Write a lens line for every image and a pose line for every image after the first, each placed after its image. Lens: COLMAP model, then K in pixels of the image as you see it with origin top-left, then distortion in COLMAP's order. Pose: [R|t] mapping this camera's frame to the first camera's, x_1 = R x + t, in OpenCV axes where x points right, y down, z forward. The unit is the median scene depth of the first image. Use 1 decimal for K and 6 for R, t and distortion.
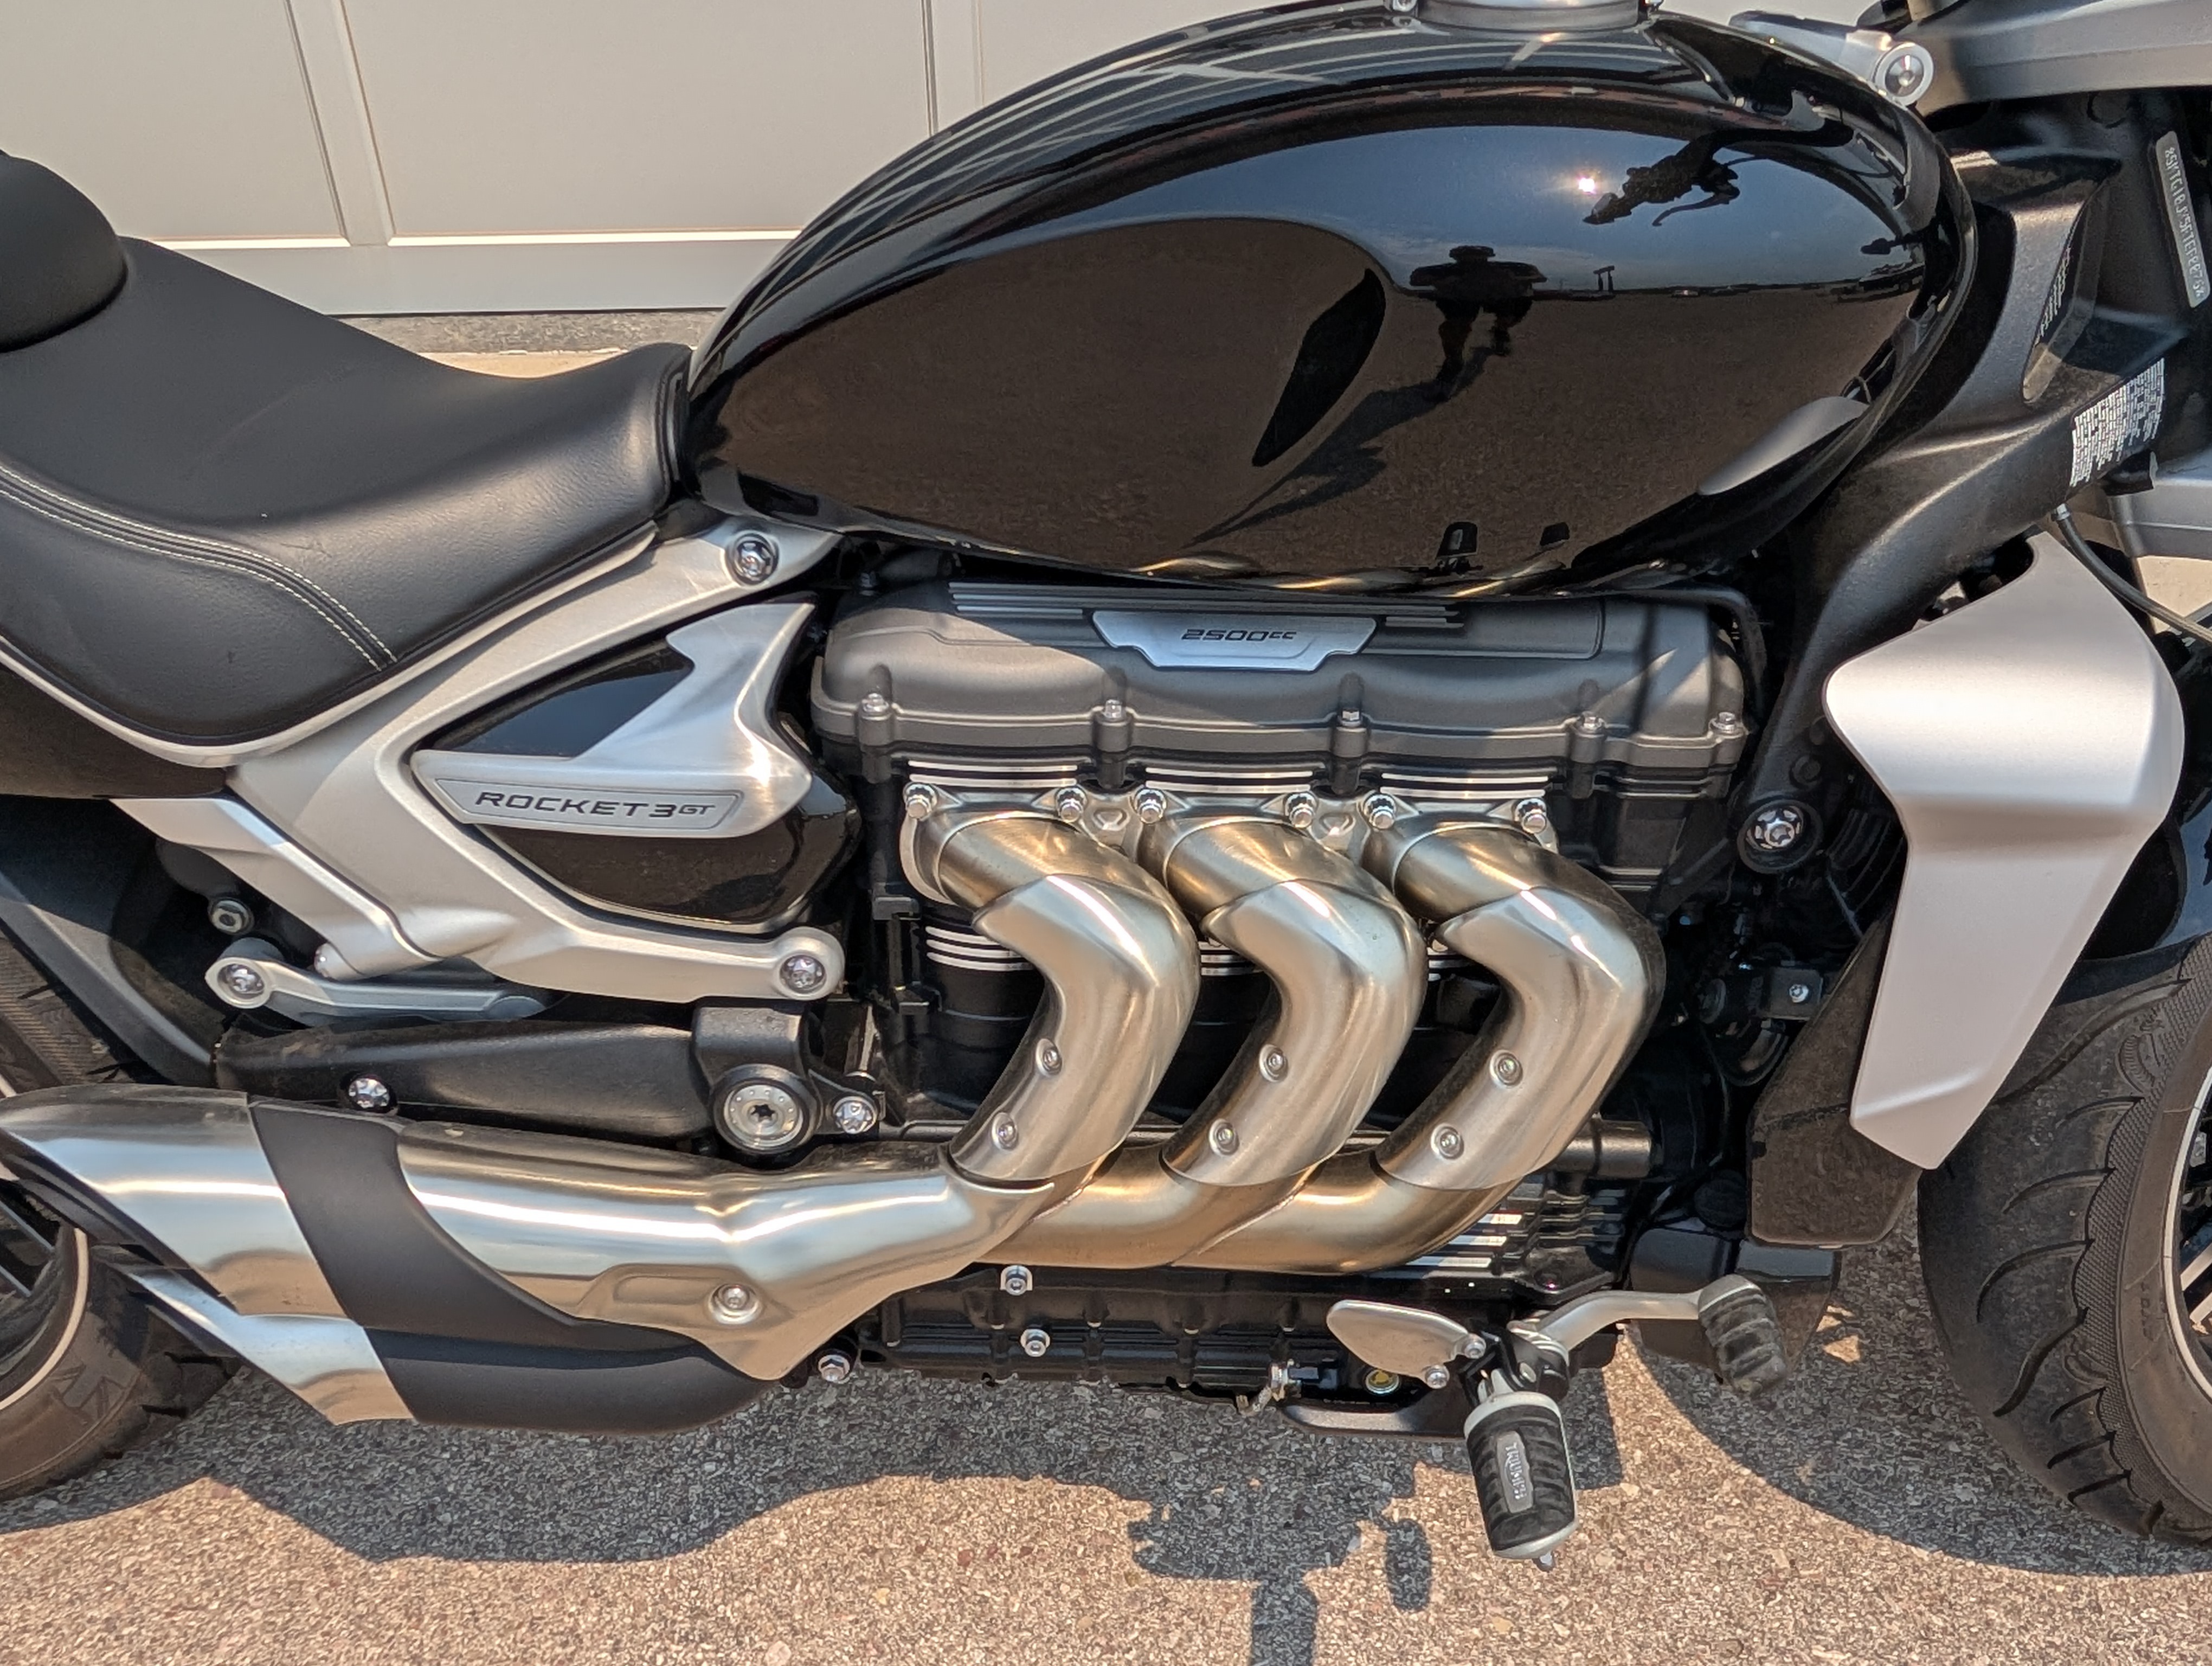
lens RADIAL K [[1825.6, 0, 1095.1], [0, 1825.6, 923.9], [0, 0, 1]] dist [0.003108, -0.004846]
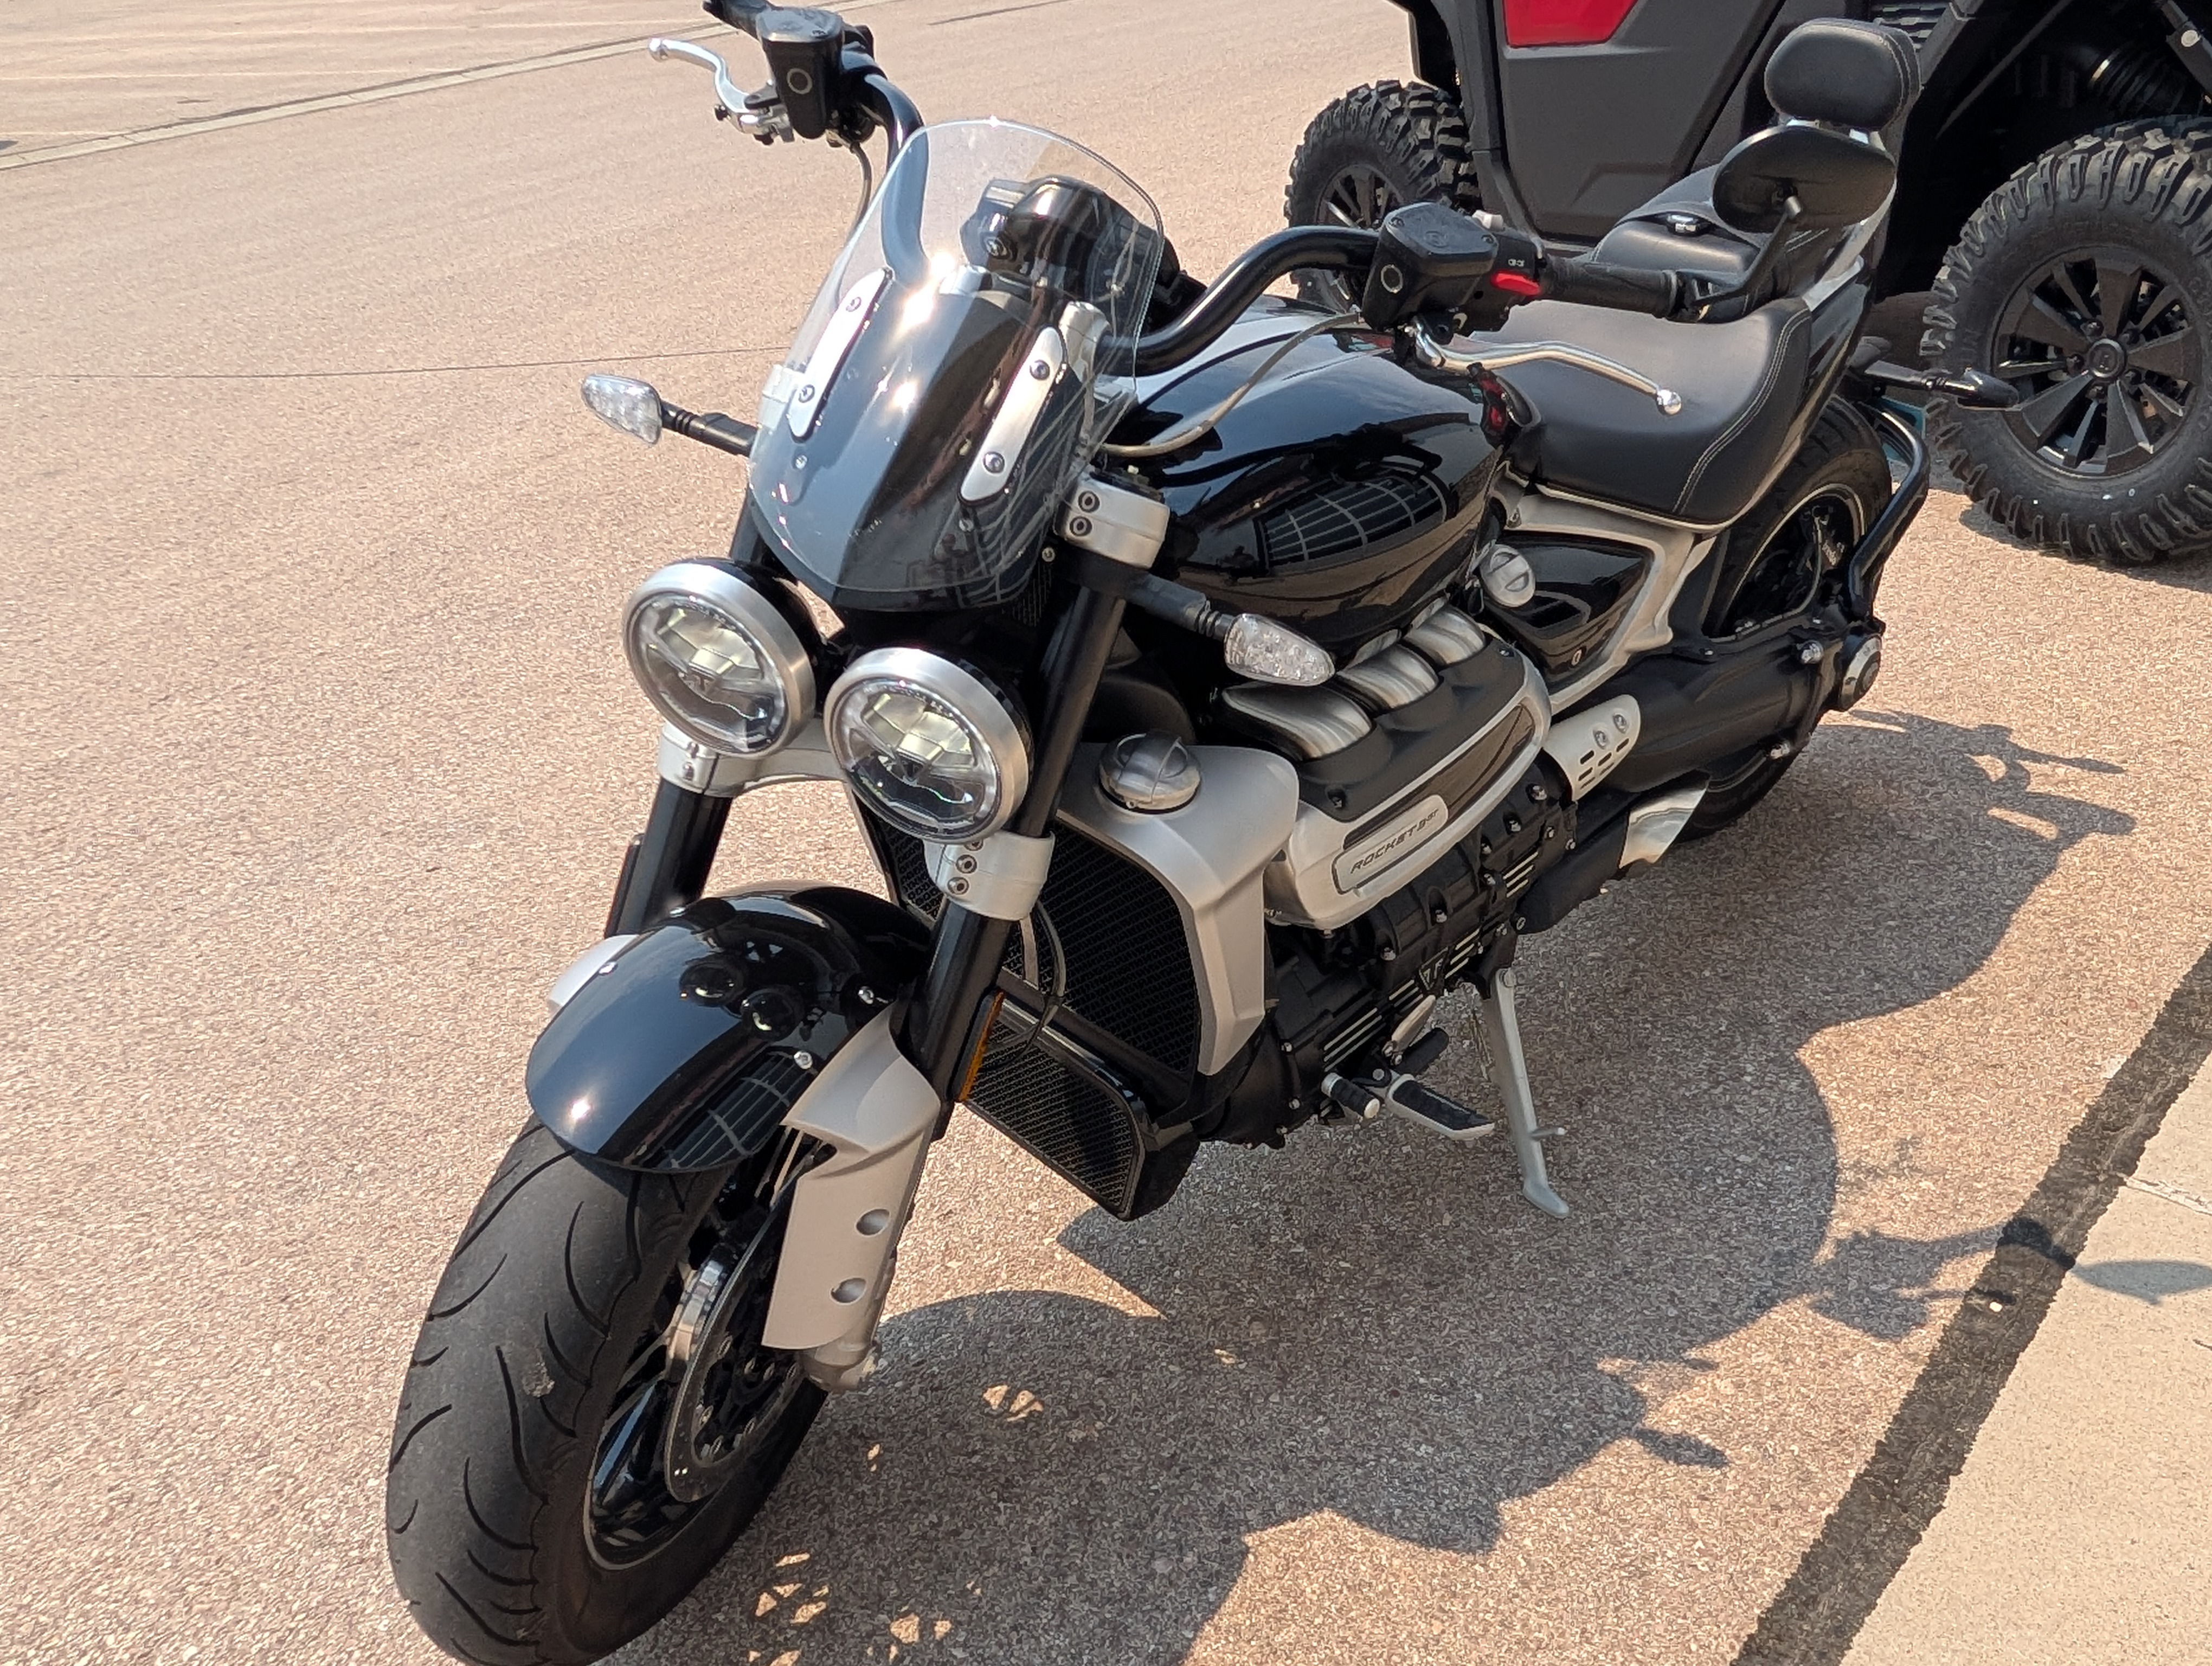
lens RADIAL K [[1837.6, 0, 1097.7], [0, 1837.6, 908.2], [0, 0, 1]] dist [0.002633, -0.005331]
pose [[-0.697317, 0.432595, -0.571499, 1.348008], [-0.355040, 0.484176, 0.799700, -1.405320], [0.622652, 0.760549, -0.184036, 1.448443]]
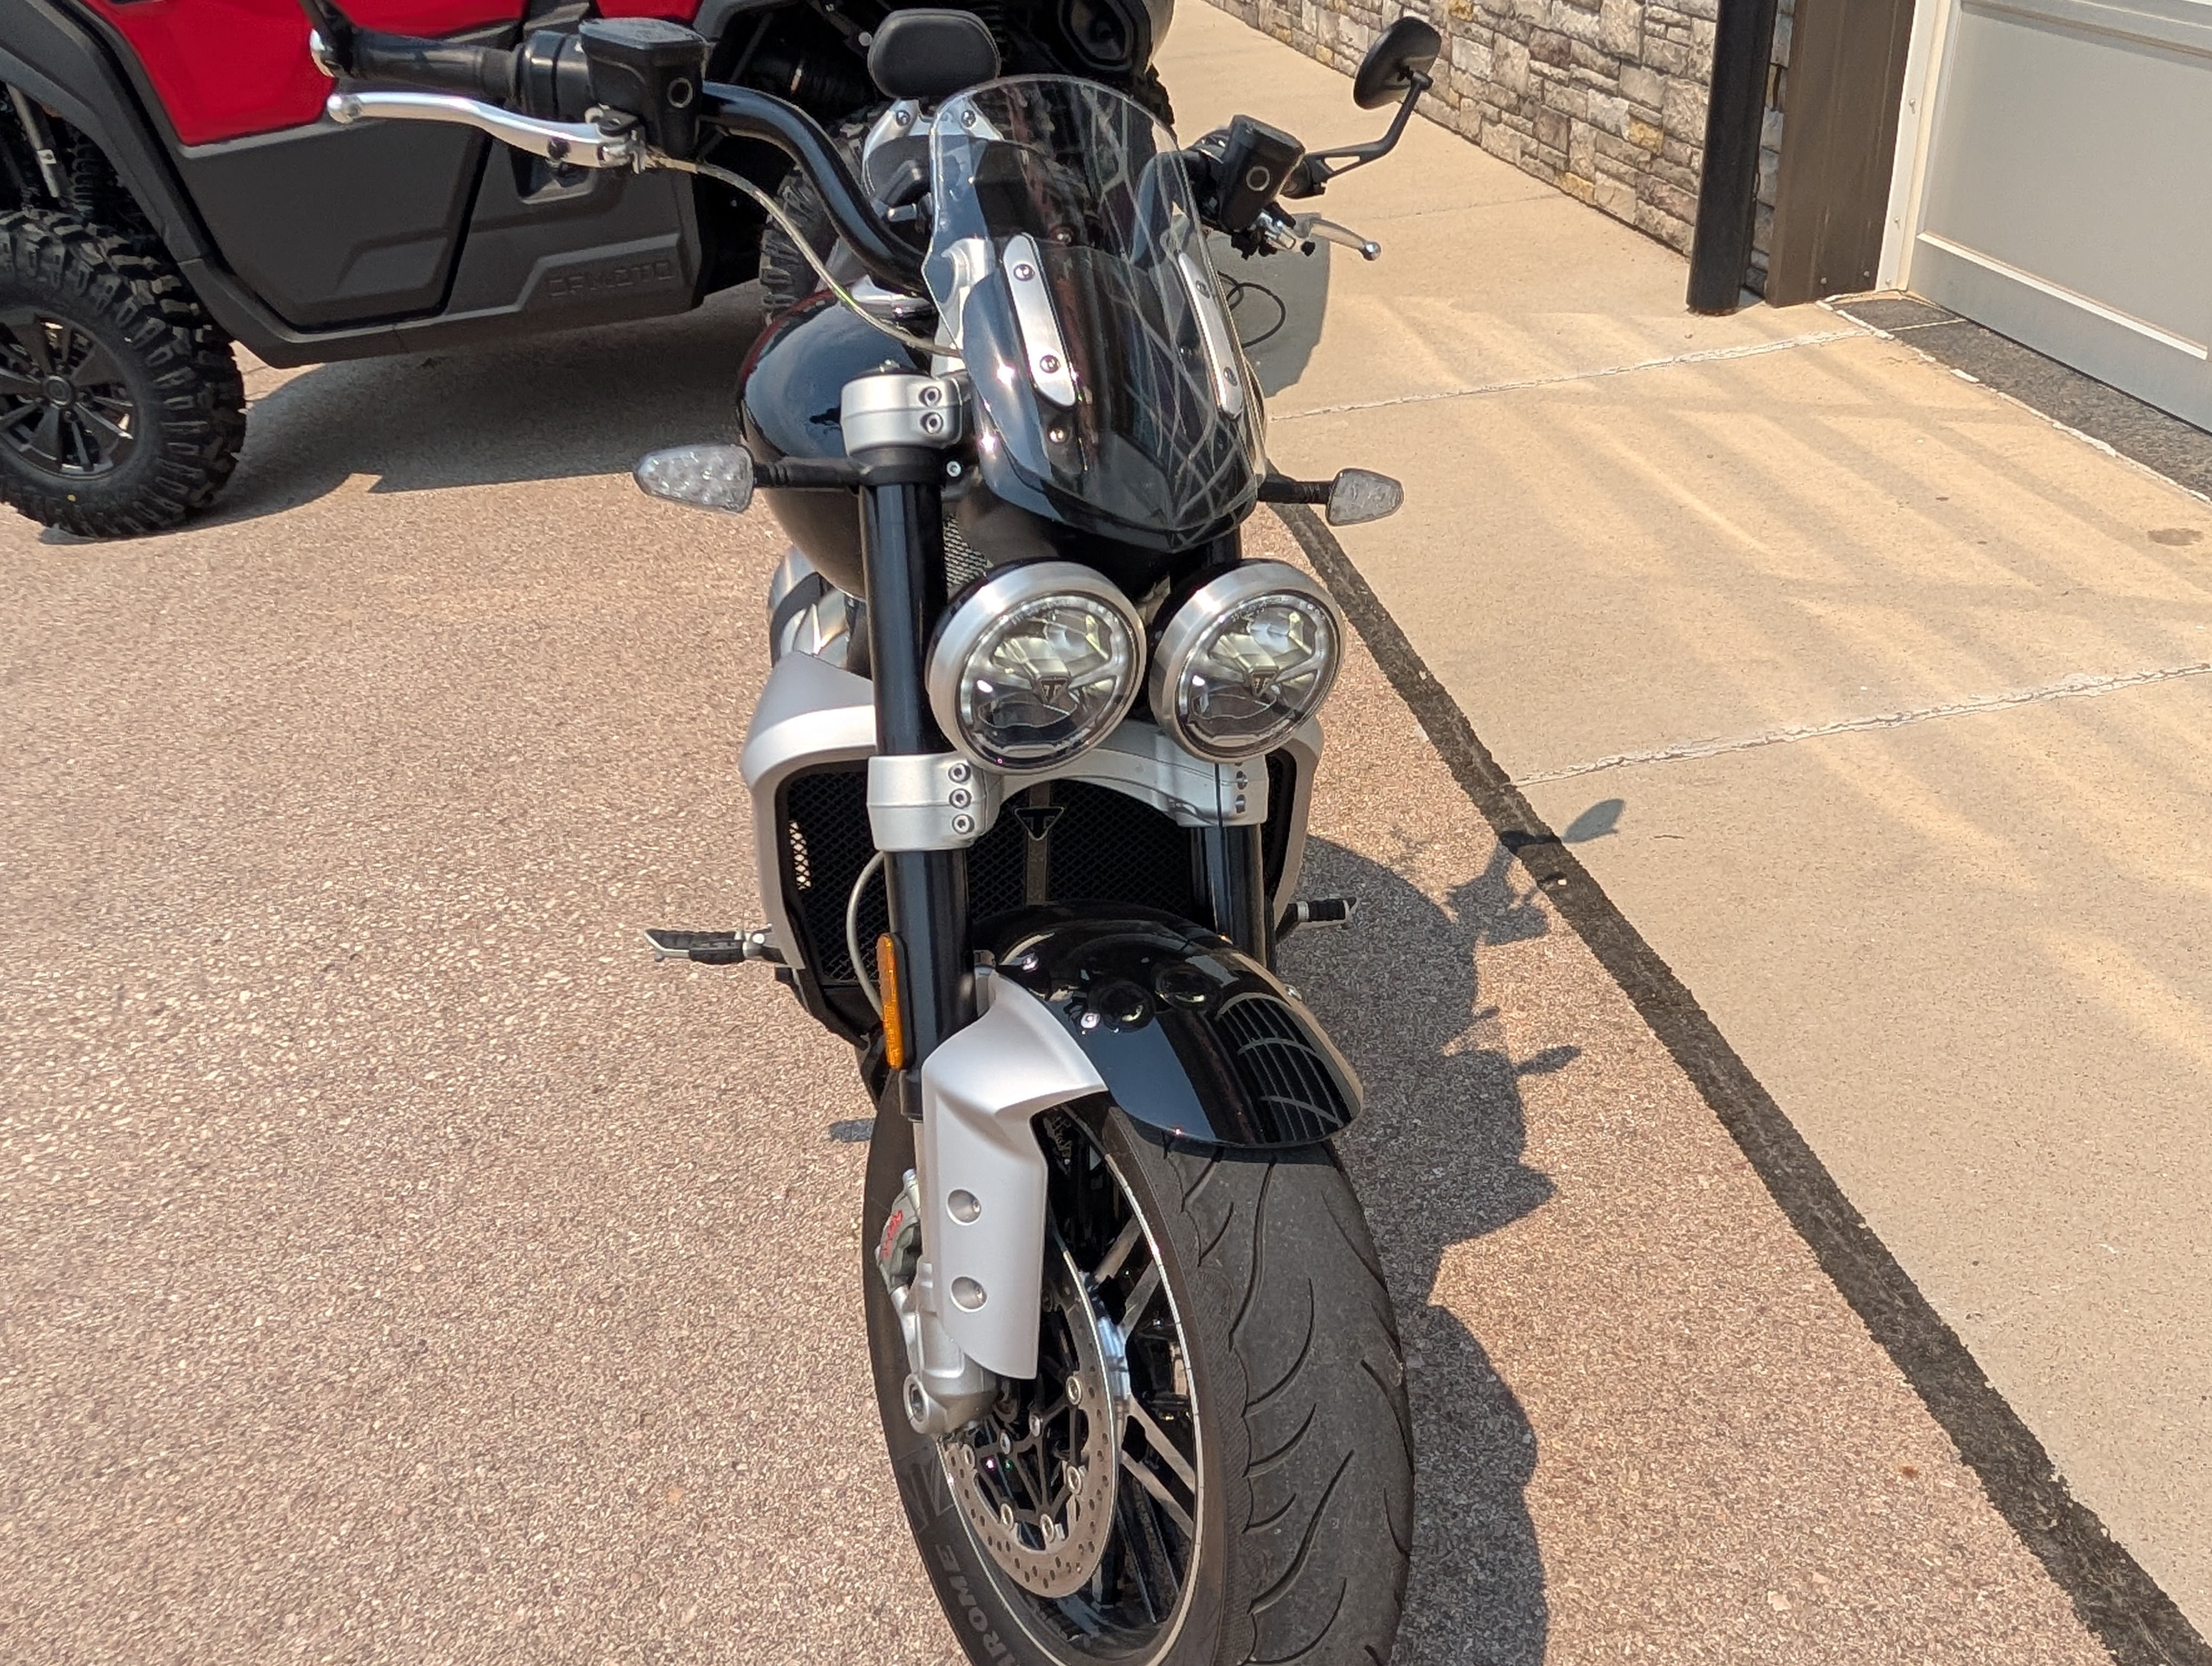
lens RADIAL K [[1825.6, 0, 1095.1], [0, 1825.6, 923.9], [0, 0, 1]] dist [0.003108, -0.004846]
pose [[0.141128, 0.551775, -0.821965, 1.810650], [-0.518666, 0.748417, 0.413350, -0.732276], [0.843249, 0.367990, 0.391810, 0.511899]]
